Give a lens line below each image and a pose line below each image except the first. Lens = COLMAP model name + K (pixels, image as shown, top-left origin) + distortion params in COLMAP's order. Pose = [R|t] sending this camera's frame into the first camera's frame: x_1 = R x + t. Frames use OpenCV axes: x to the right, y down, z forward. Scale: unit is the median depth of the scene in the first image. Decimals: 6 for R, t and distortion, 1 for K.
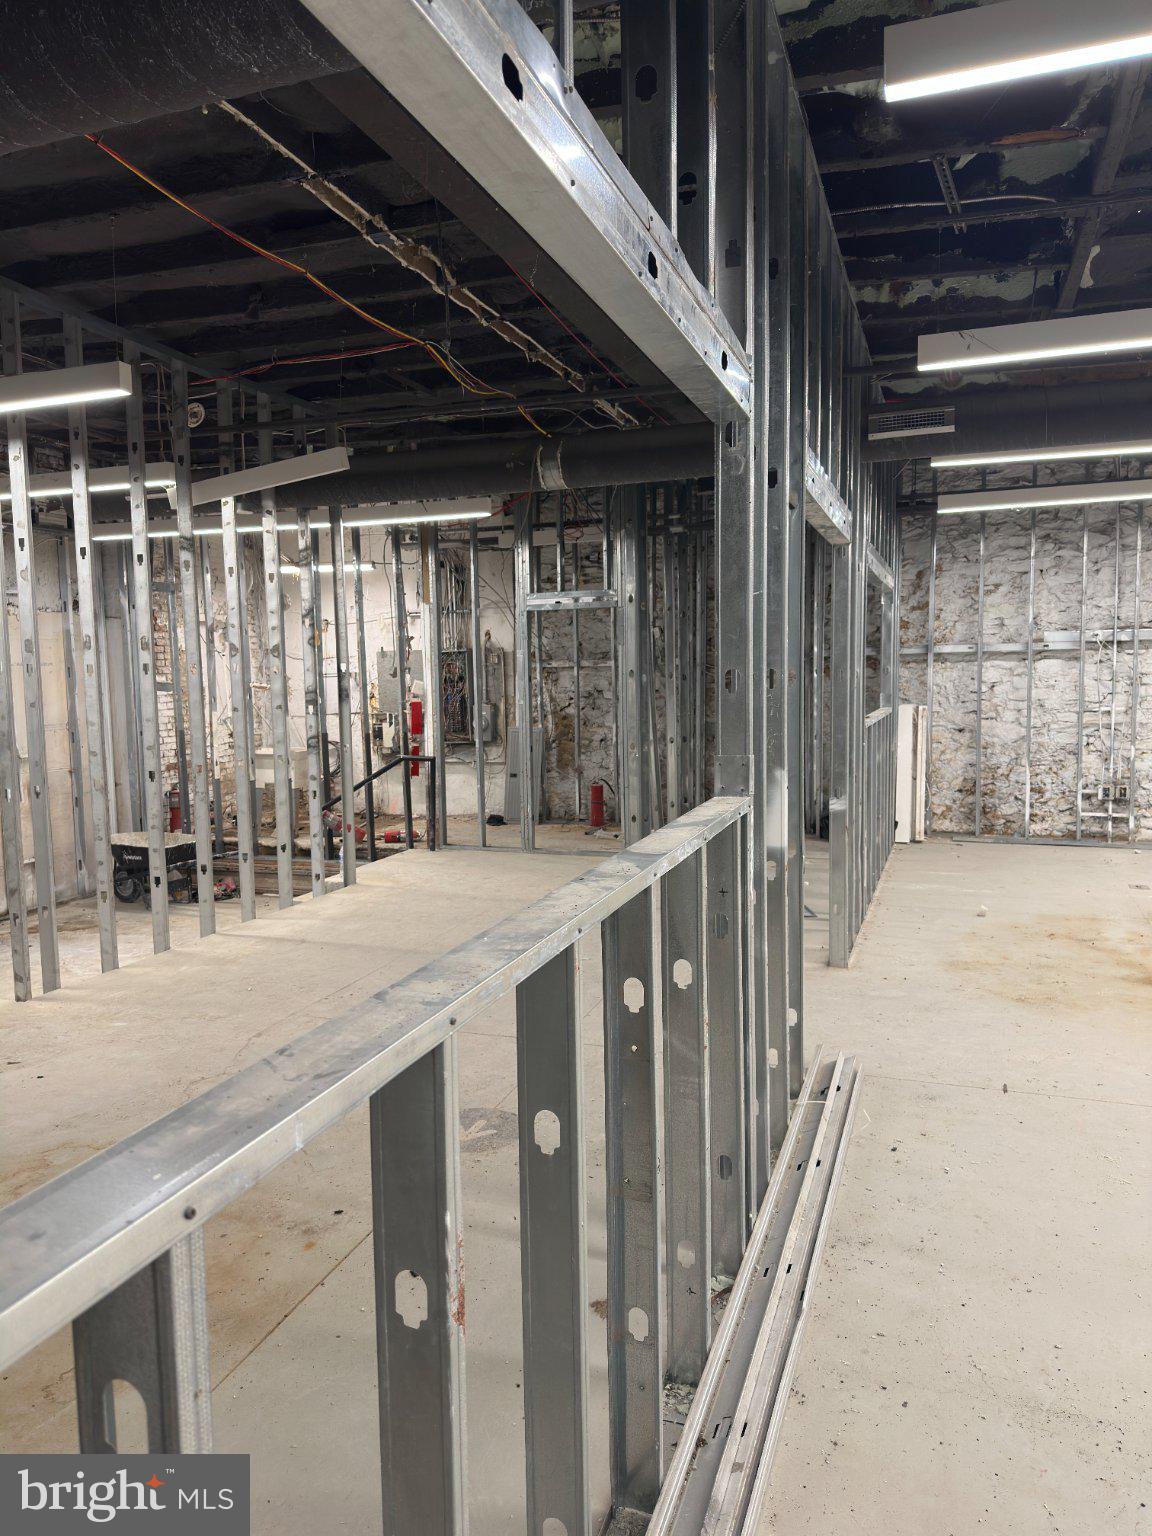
lens RADIAL K [[1049.3, 0, 583.7], [0, 1049.3, 769.1], [0, 0, 1]] dist [0.009606, -0.006991]
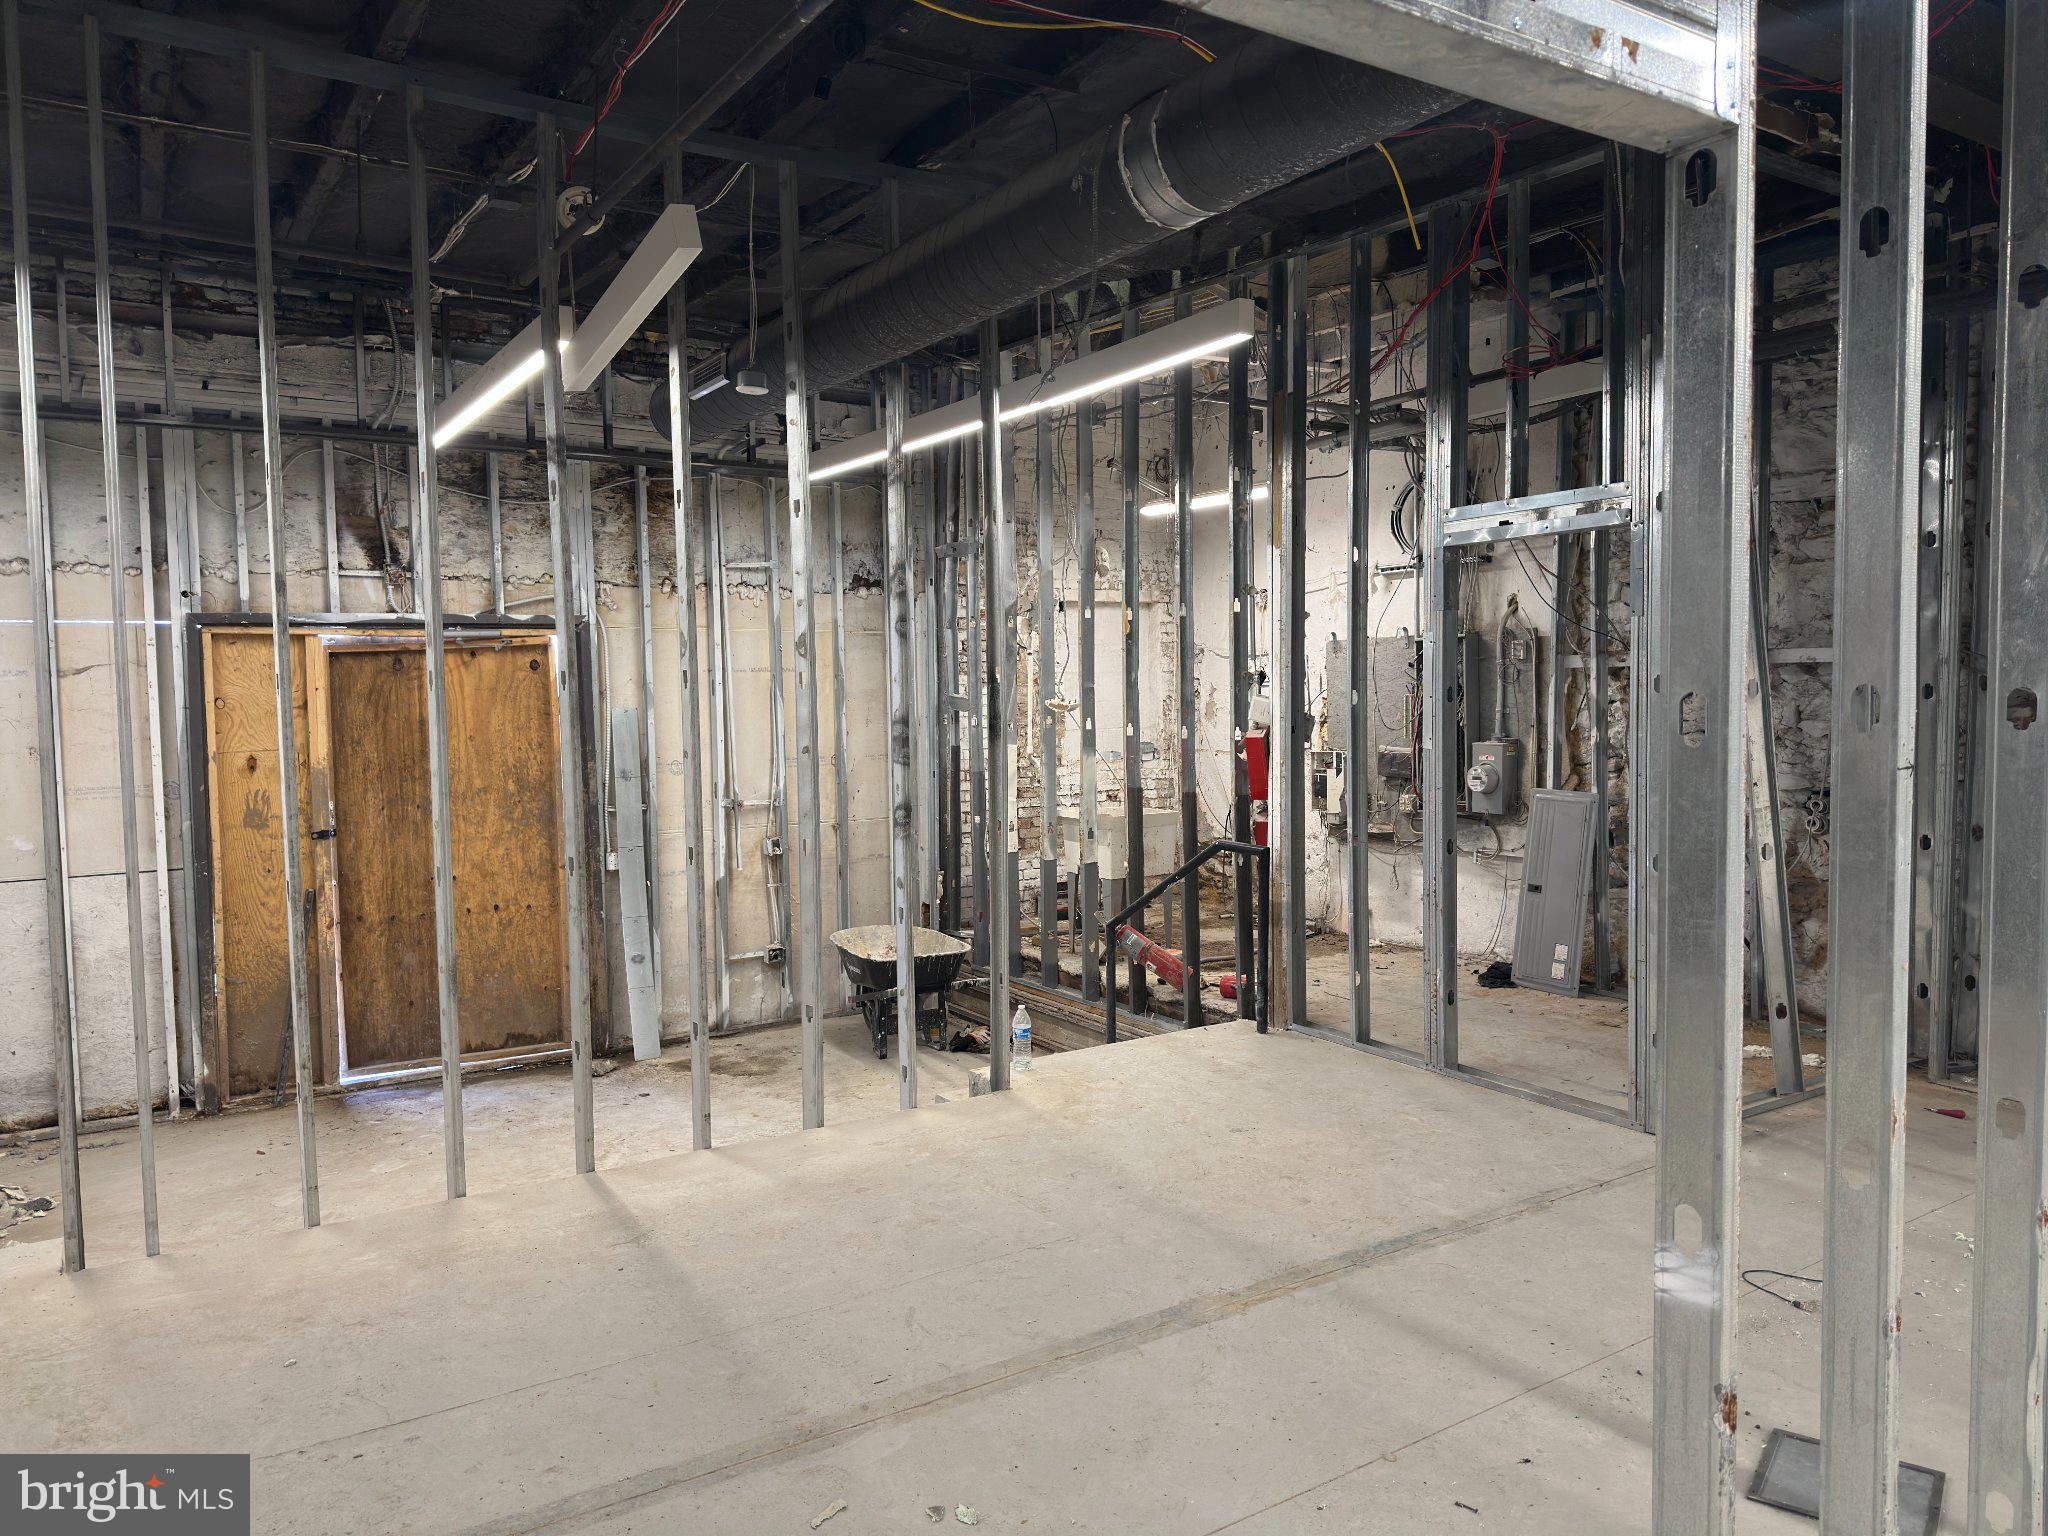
lens RADIAL K [[1399.1, 0, 1021.8], [0, 1399.1, 769.2], [0, 0, 1]] dist [0.009606, -0.006991]
pose [[0.784203, 0.034733, -0.619532, 0.172418], [-0.049572, 0.998748, -0.006754, -0.036850], [0.618521, 0.036008, 0.784942, 0.375454]]
